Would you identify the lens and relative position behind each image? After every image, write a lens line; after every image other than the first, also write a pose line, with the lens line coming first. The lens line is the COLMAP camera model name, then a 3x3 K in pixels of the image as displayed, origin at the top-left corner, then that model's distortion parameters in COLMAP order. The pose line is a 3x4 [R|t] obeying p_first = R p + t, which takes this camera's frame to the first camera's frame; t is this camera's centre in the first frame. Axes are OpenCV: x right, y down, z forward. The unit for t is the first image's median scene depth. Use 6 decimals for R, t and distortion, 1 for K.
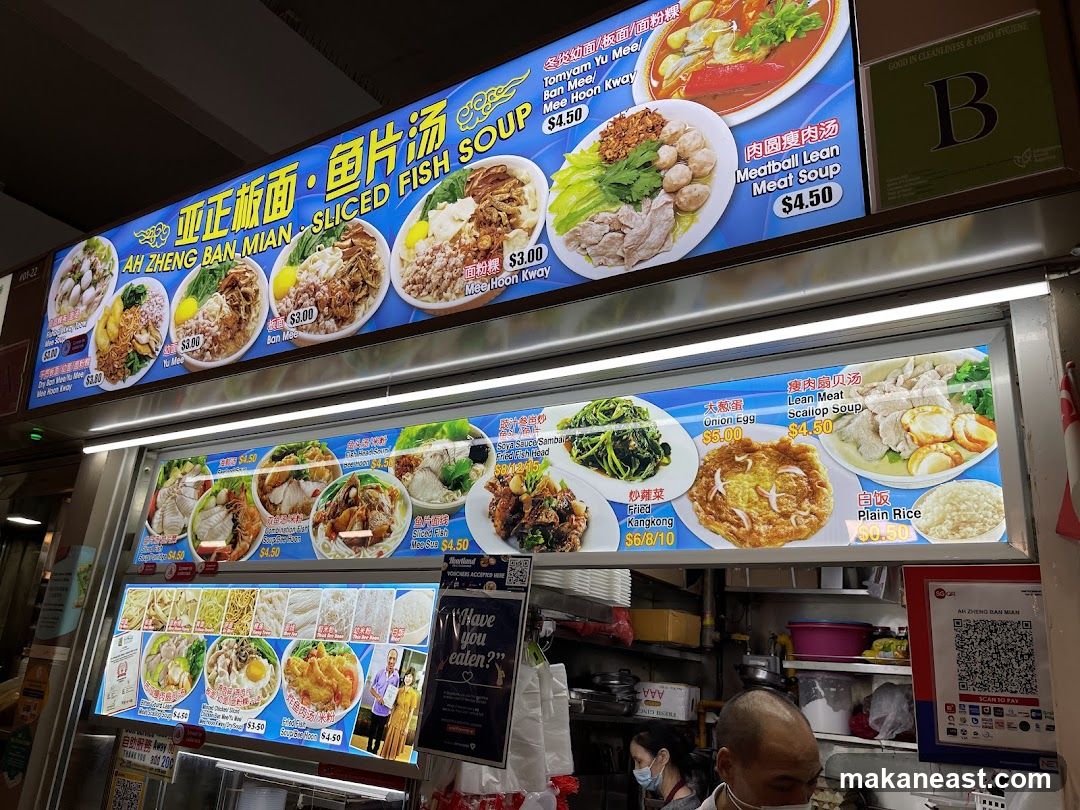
lens RADIAL K [[815.1, 0, 538.3], [0, 815.1, 409.2], [0, 0, 1]] dist [0.057243, -0.070106]
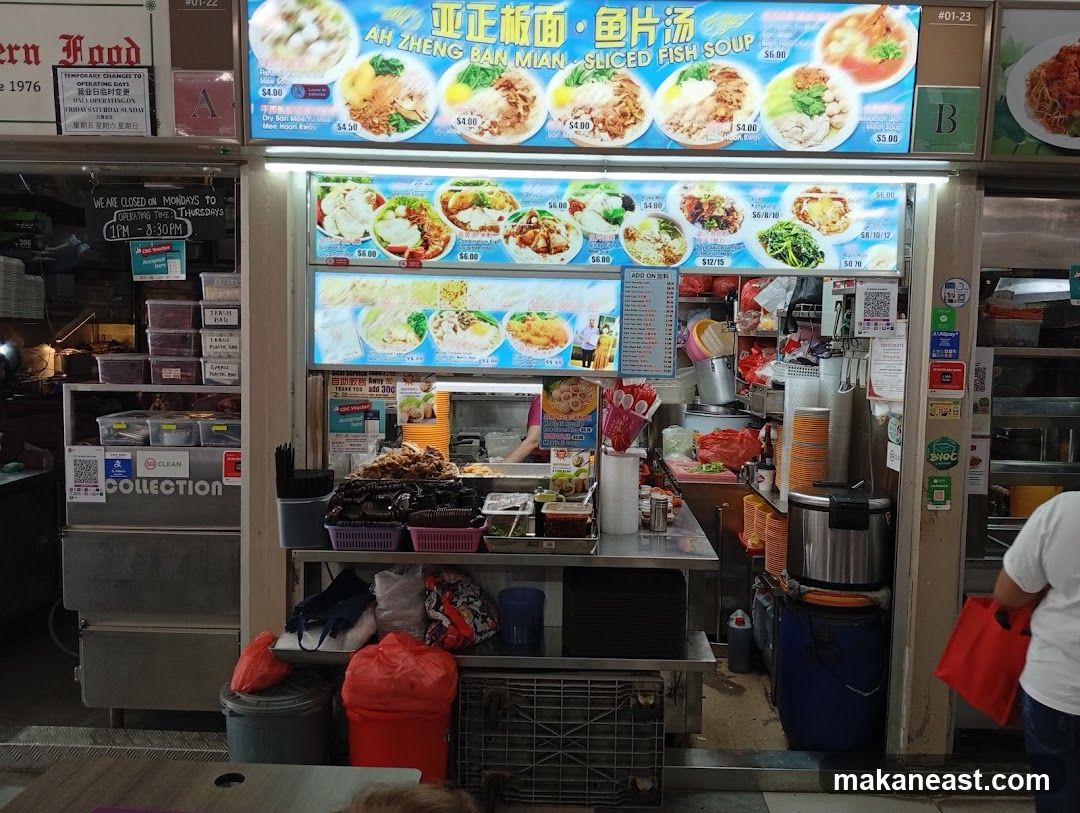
lens RADIAL K [[880.6, 0, 571.8], [0, 880.6, 392.5], [0, 0, 1]] dist [0.134339, -0.297503]
pose [[0.838160, -0.098957, 0.536372, -1.308445], [-0.133797, 0.916052, 0.378082, -0.293571], [-0.528759, -0.388658, 0.754558, -0.540007]]
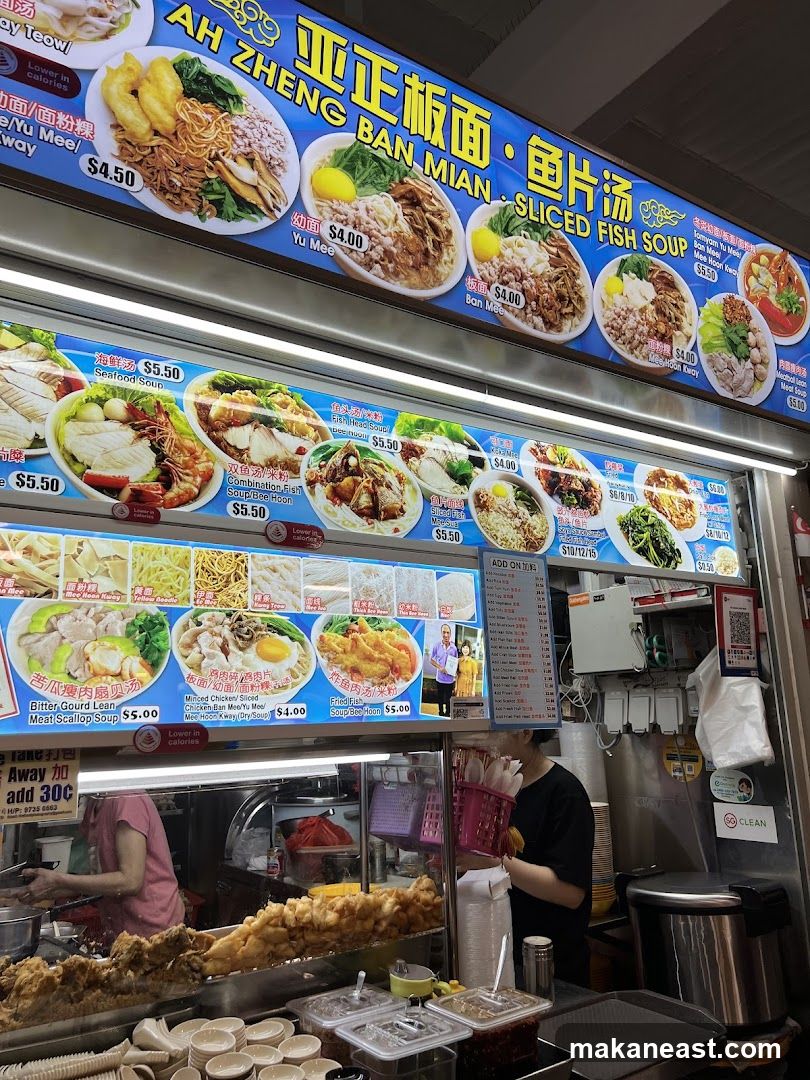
lens RADIAL K [[815.1, 0, 405.2], [0, 815.1, 552.4], [0, 0, 1]] dist [0.057243, -0.070106]
pose [[0.374817, 0.099579, 0.921736, -1.215354], [-0.239006, 0.970987, -0.007710, 0.224238], [-0.895761, -0.217411, 0.387742, 0.662102]]
